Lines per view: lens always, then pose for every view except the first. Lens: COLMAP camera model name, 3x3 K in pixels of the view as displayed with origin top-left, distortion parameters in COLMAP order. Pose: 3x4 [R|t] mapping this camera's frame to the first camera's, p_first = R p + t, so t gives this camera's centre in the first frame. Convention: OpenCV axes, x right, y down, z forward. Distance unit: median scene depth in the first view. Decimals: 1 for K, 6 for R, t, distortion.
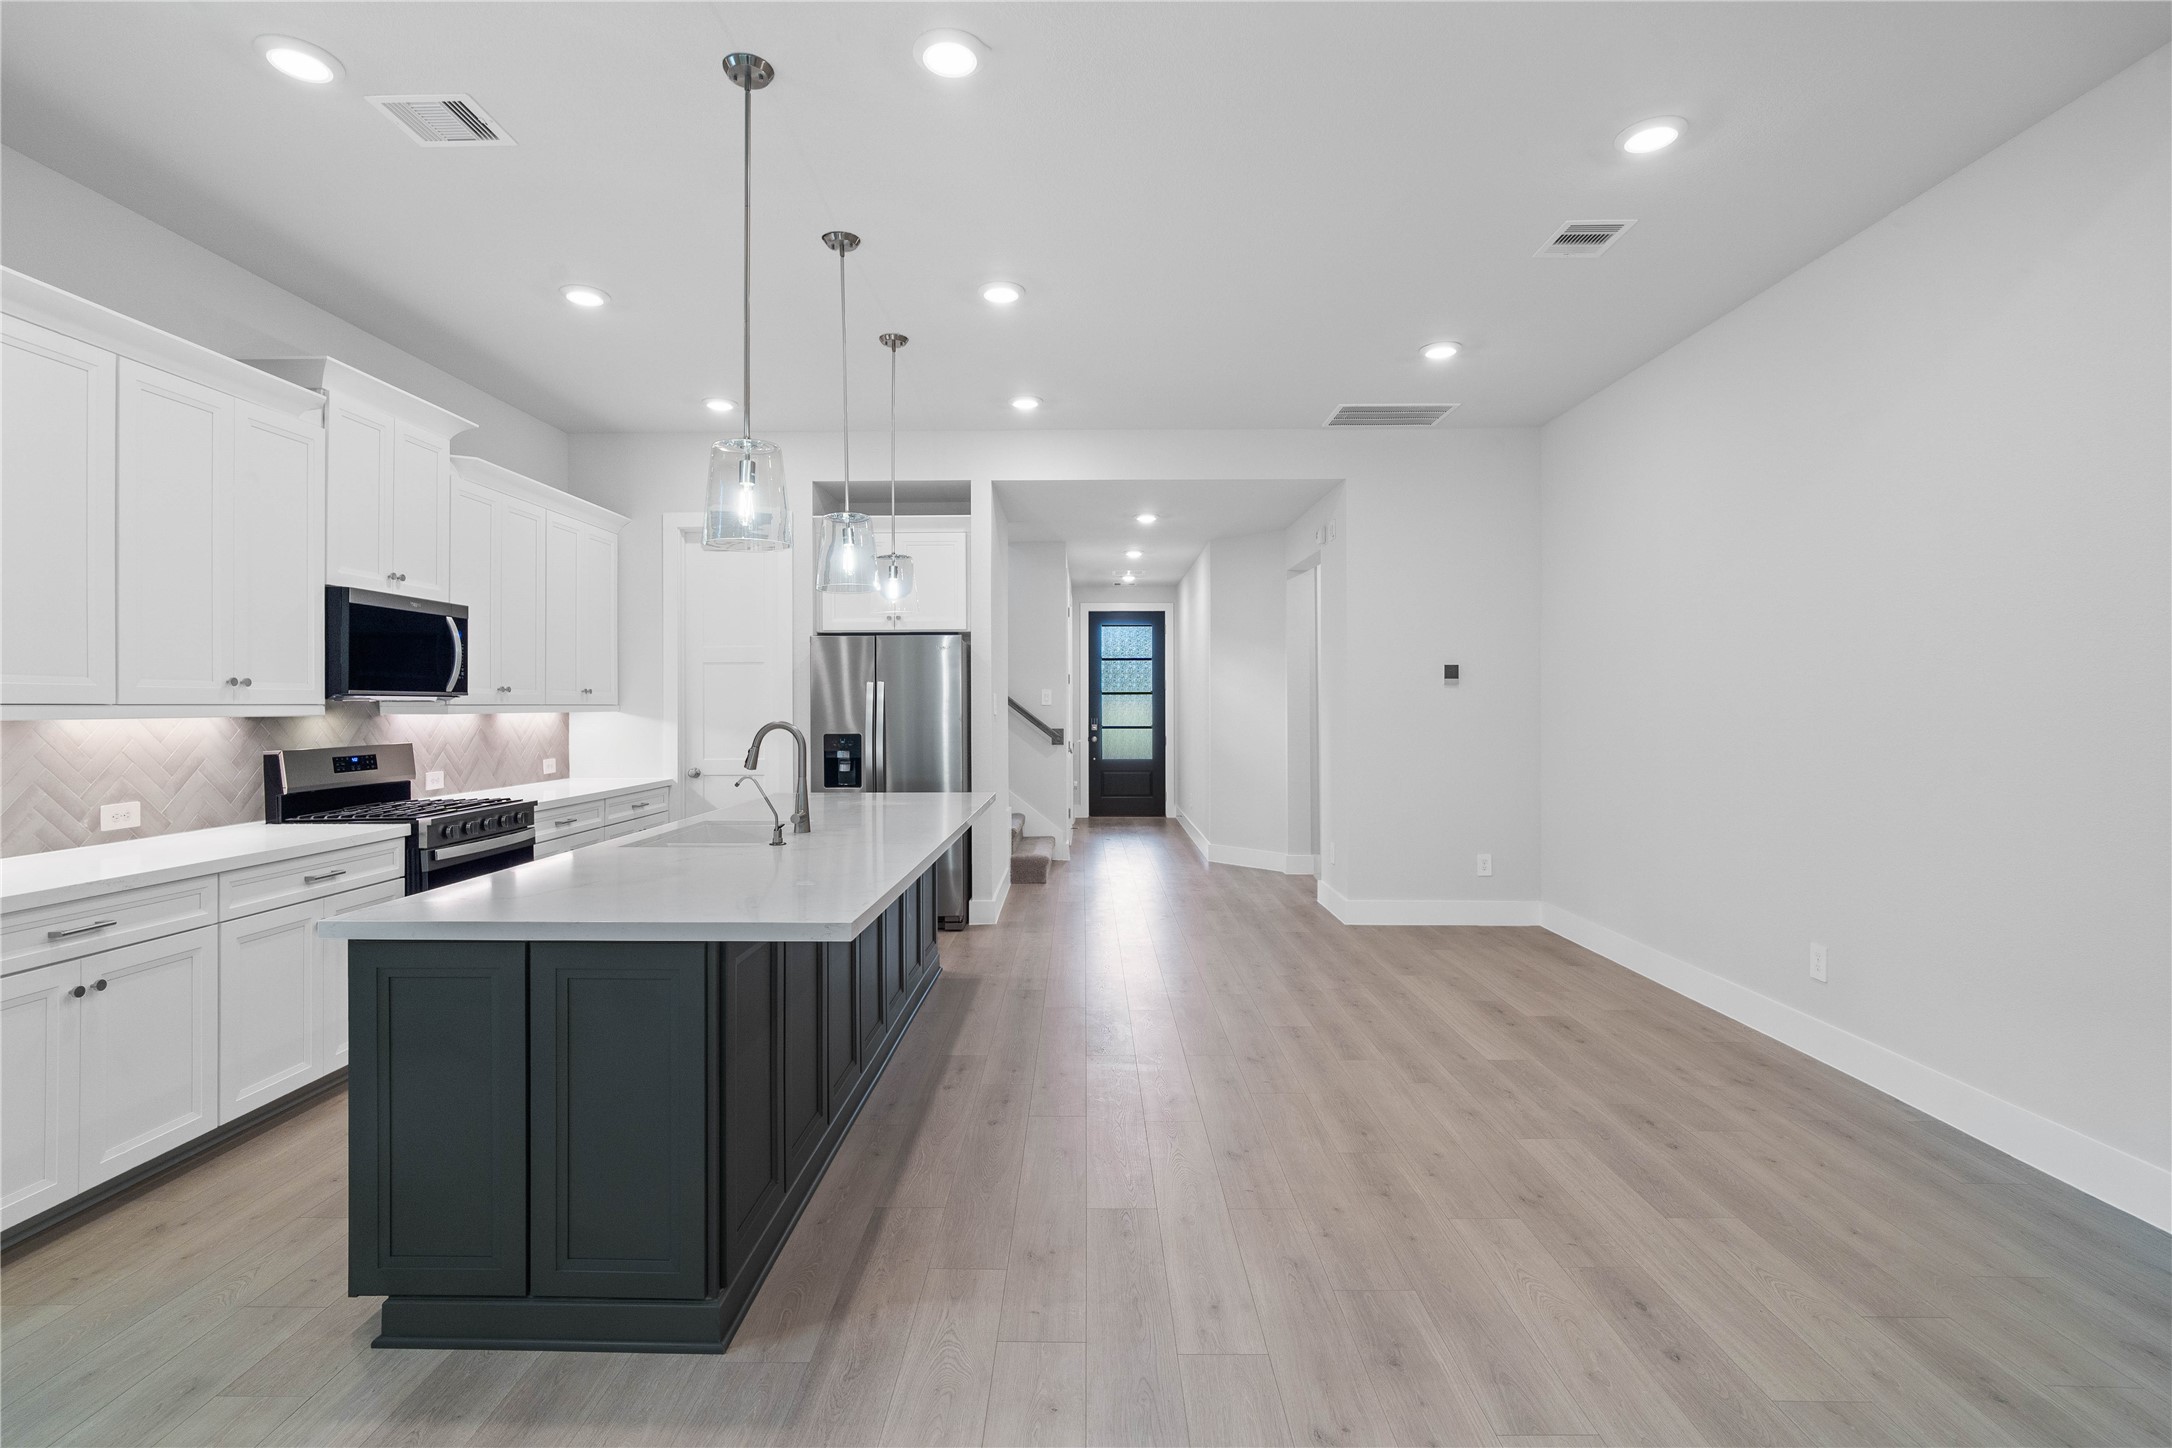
lens RADIAL K [[1035.0, 0, 1058.9], [0, 1035.0, 703.2], [0, 0, 1]] dist [-0.002696, 0.007380]
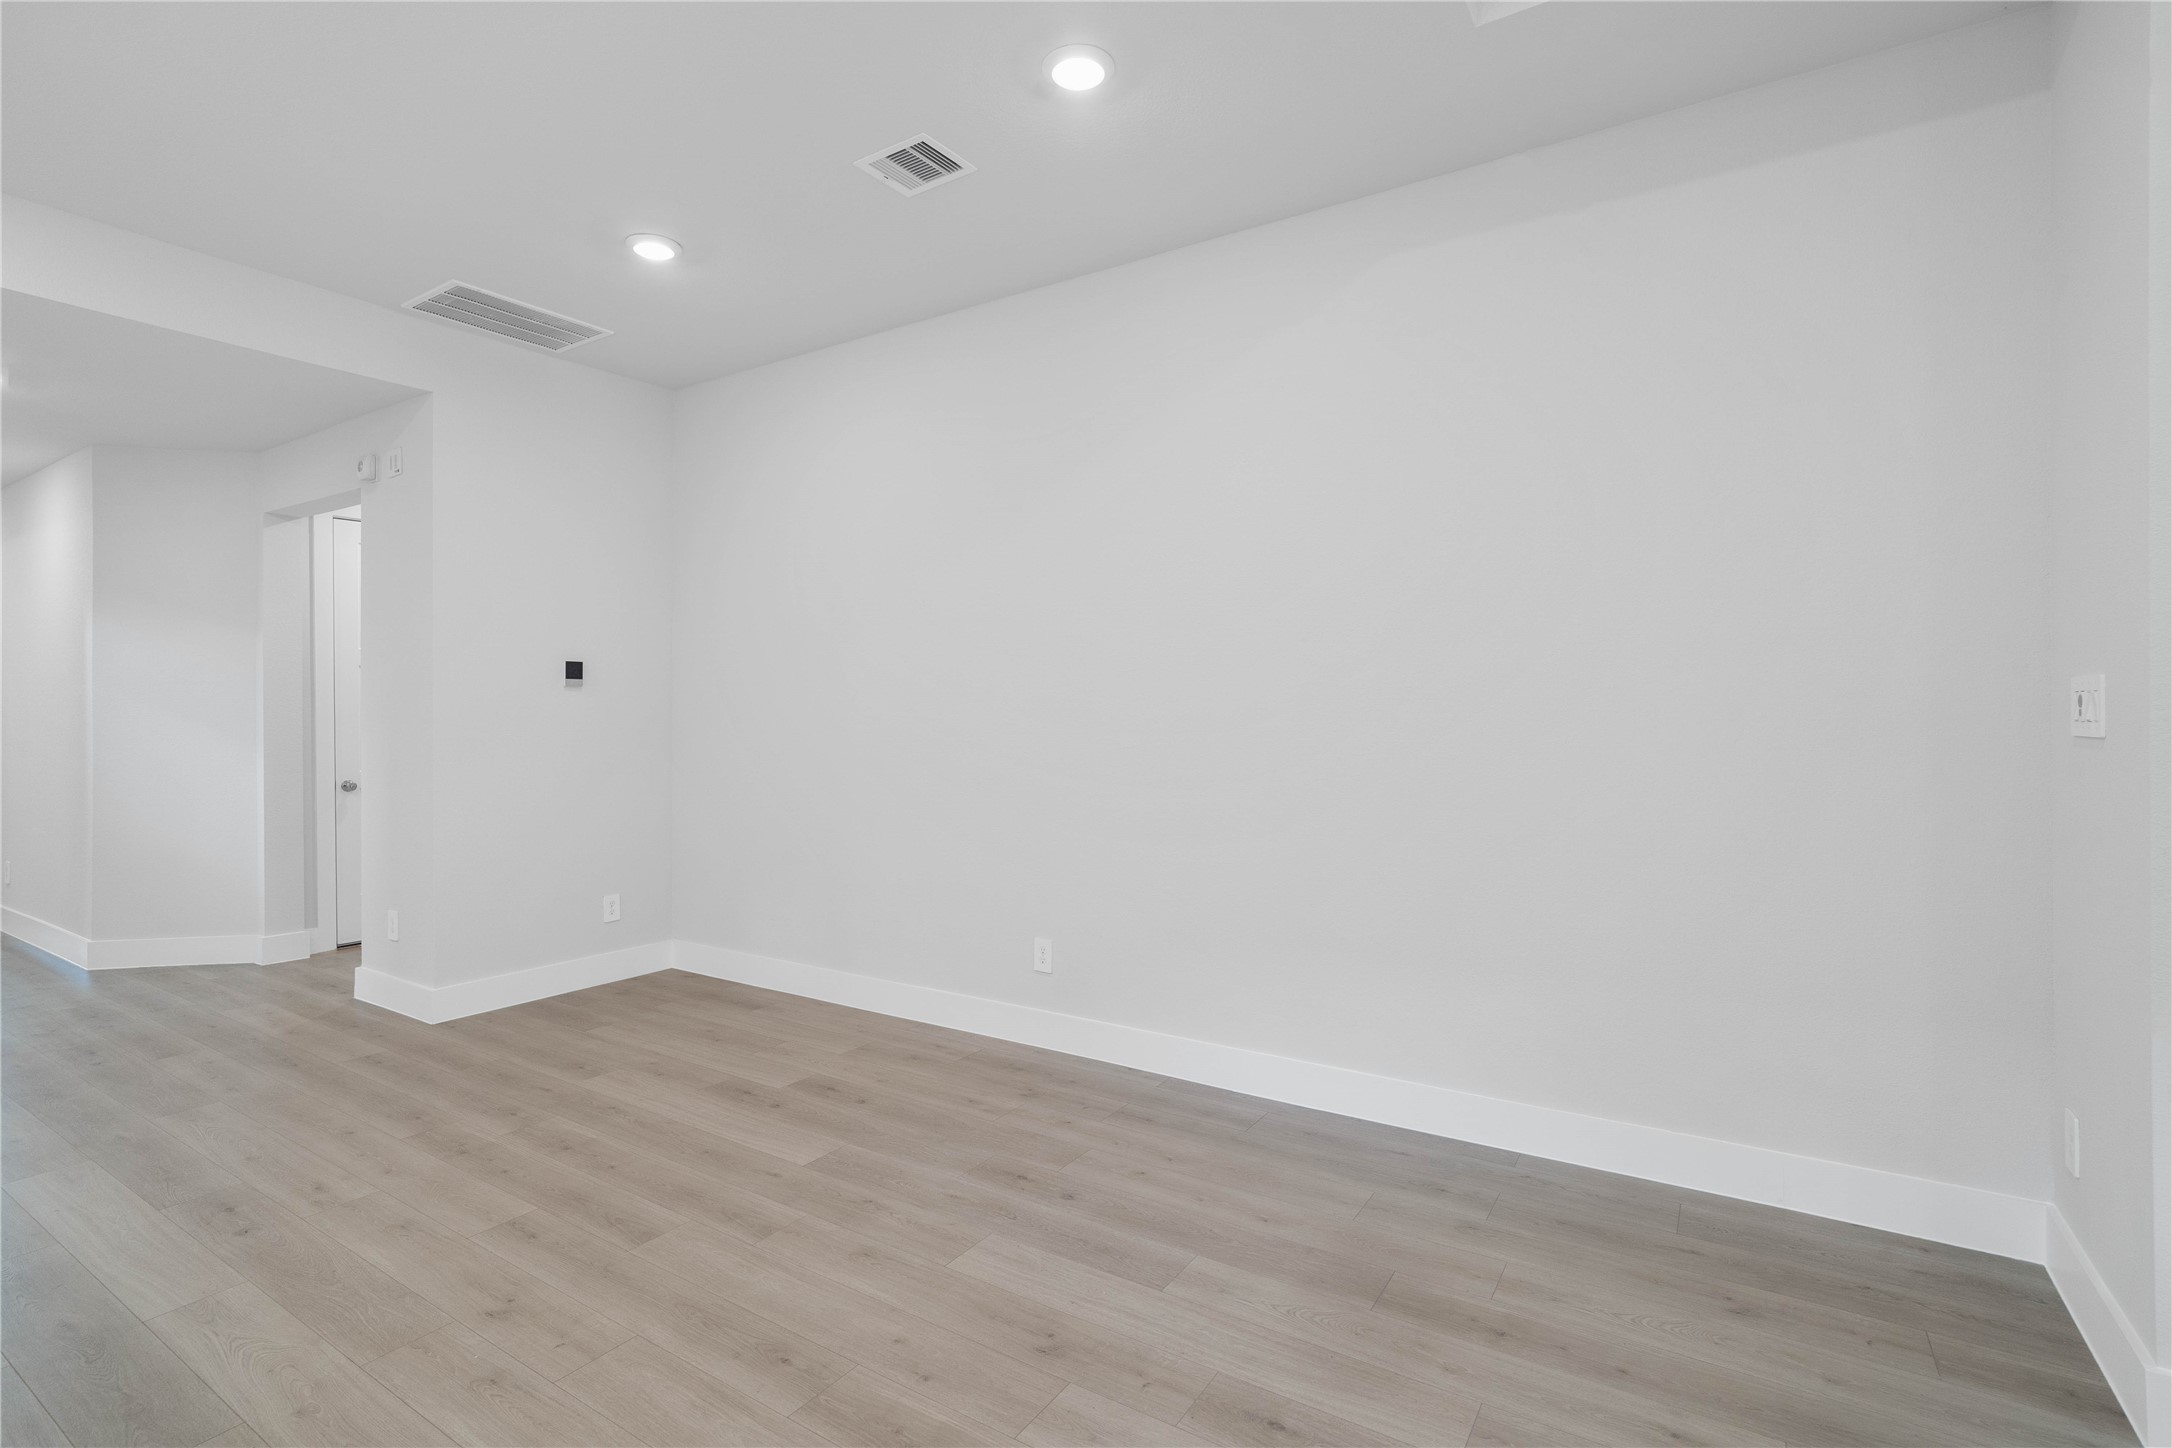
lens RADIAL K [[1040.7, 0, 1080.2], [0, 1040.7, 707.5], [0, 0, 1]] dist [-0.002941, -0.000085]
pose [[0.534957, 0.000299, 0.844879, -0.124133], [0.003268, 0.999992, -0.002423, 0.001911], [-0.844873, 0.004057, 0.534952, 0.368978]]
